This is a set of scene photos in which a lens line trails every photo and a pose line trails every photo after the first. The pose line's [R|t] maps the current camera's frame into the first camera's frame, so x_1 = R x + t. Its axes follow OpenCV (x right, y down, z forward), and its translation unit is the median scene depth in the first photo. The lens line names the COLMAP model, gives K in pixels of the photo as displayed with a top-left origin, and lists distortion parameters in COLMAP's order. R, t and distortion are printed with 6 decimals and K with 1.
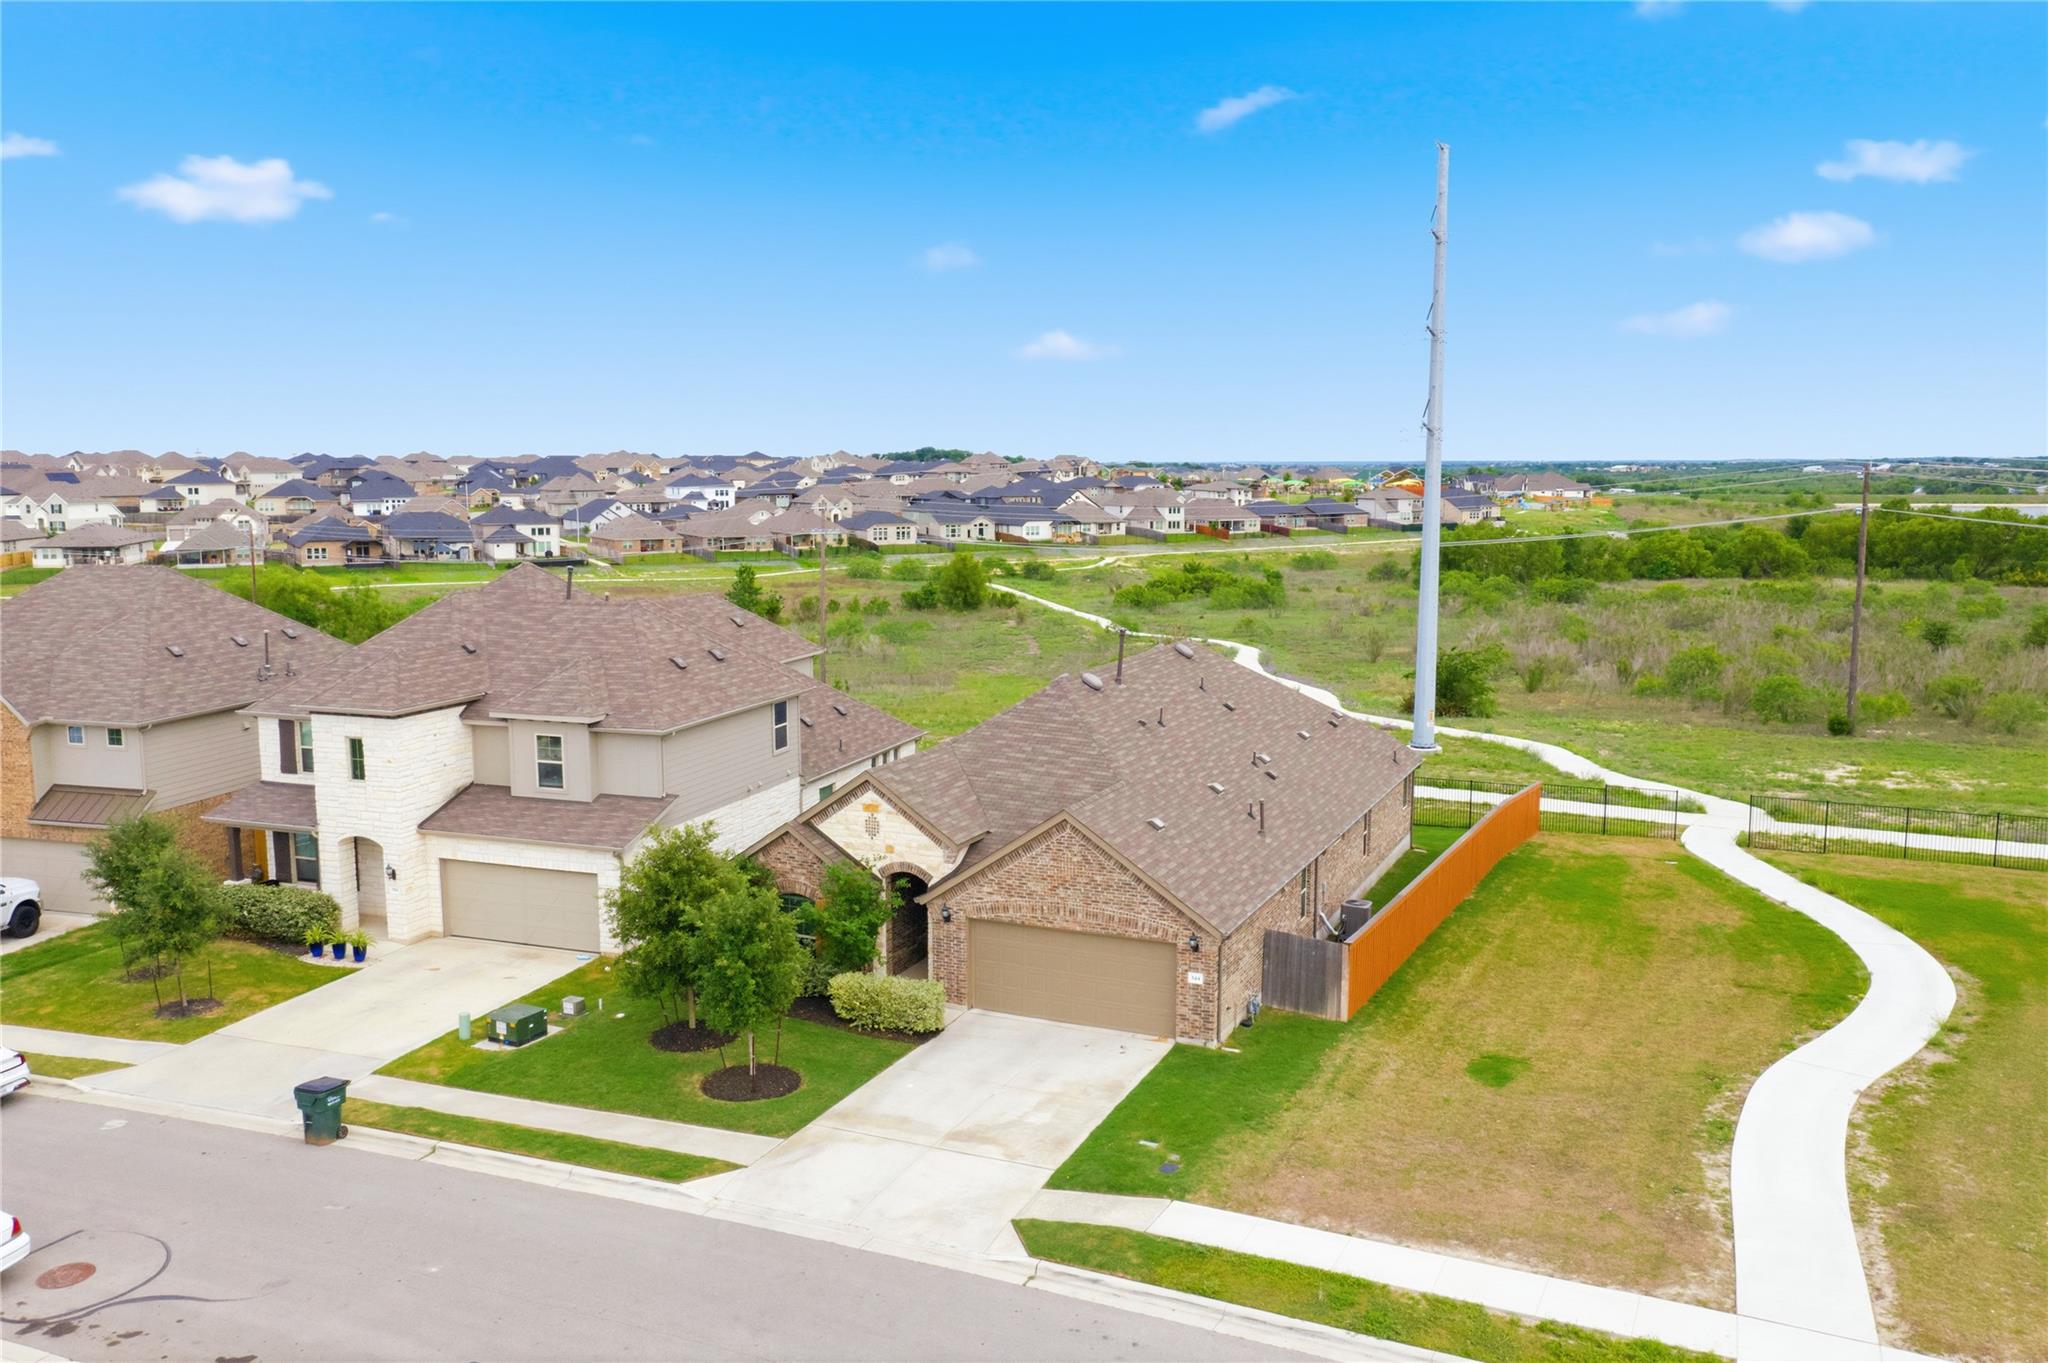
lens RADIAL K [[1636.1, 0, 1035.5], [0, 1636.1, 681.9], [0, 0, 1]] dist [-0.026756, 0.003926]
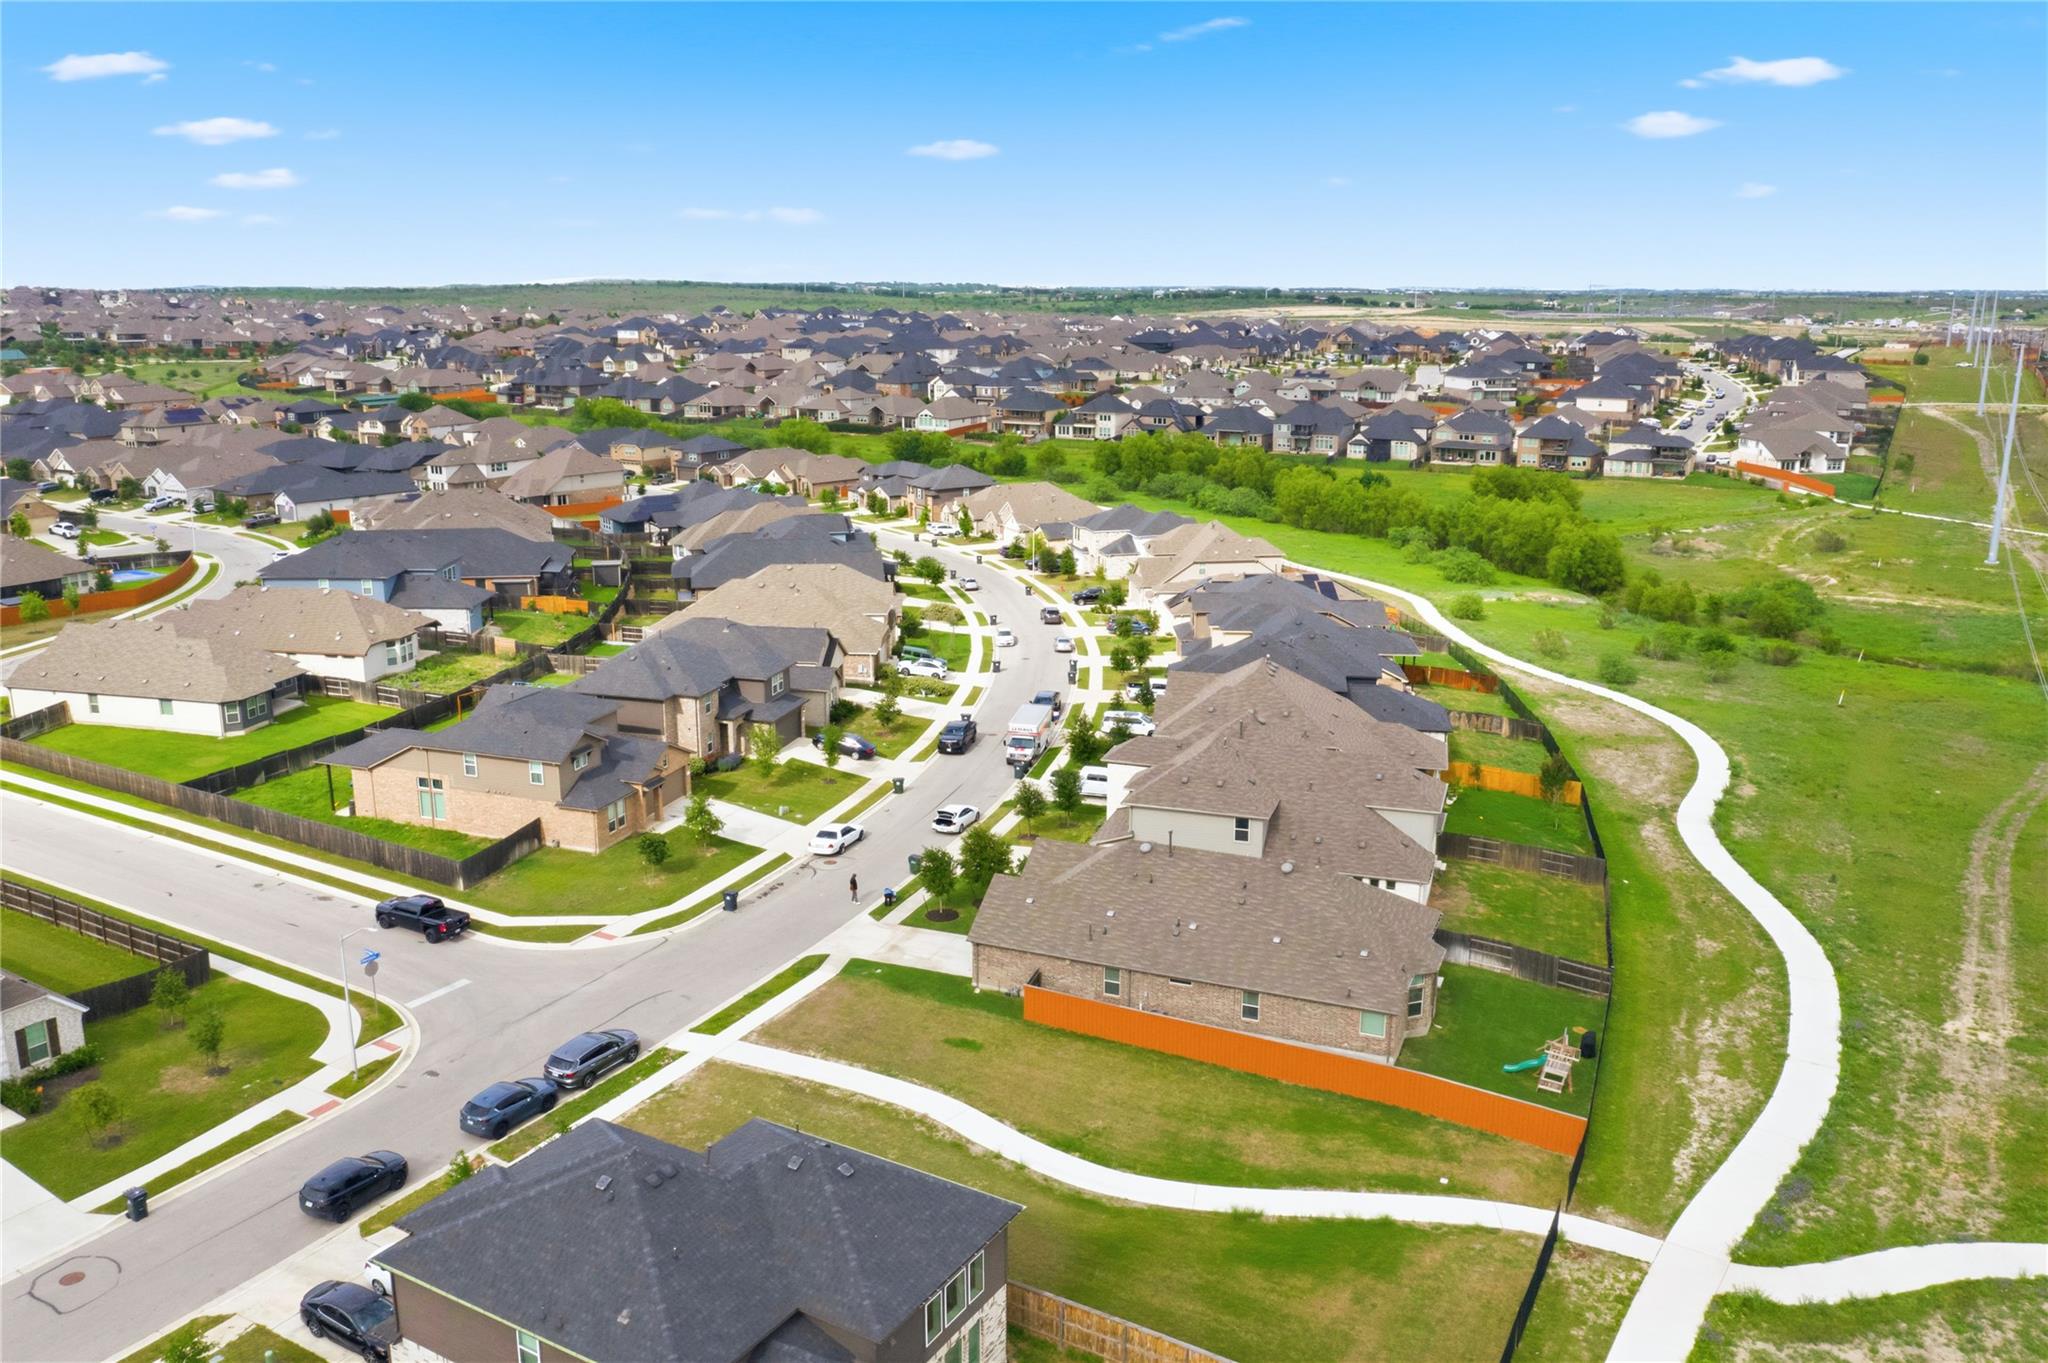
lens RADIAL K [[1636.1, 0, 1027.9], [0, 1636.1, 681.1], [0, 0, 1]] dist [-0.026756, 0.003926]
pose [[0.019208, 0.244018, -0.969581, 2.333092], [-0.141247, 0.960696, 0.238983, -0.794053], [0.989788, 0.132360, 0.052920, 0.881751]]
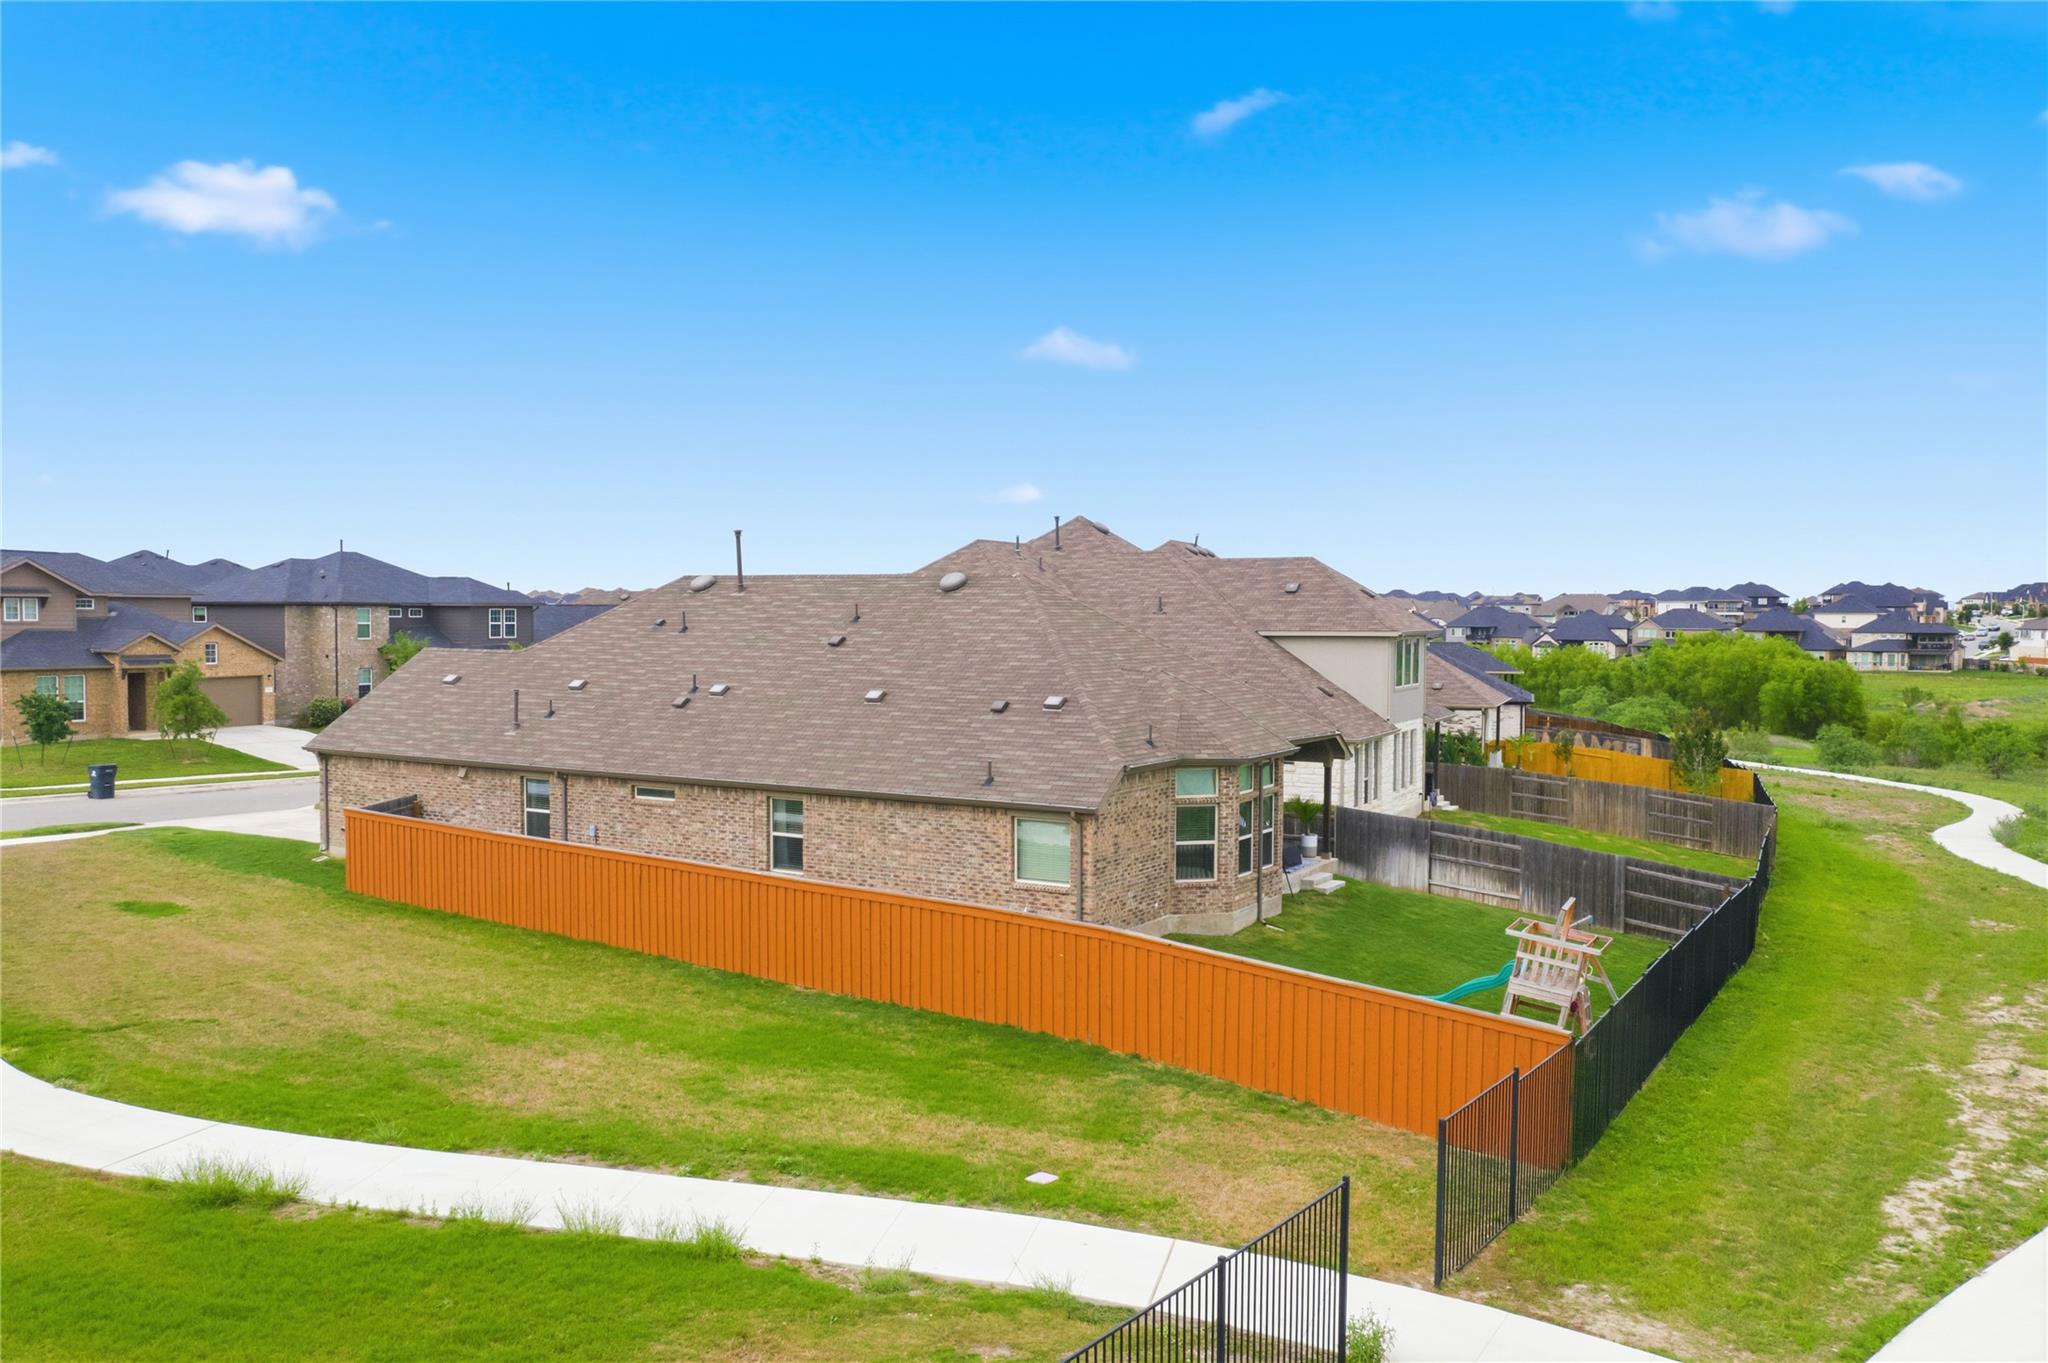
lens RADIAL K [[1636.1, 0, 1019.2], [0, 1636.1, 680.0], [0, 0, 1]] dist [-0.026756, 0.003926]
pose [[-0.129650, 0.042837, -0.990634, 1.166566], [-0.144267, 0.987620, 0.061587, -0.034790], [0.981009, 0.150901, -0.121865, 1.589482]]
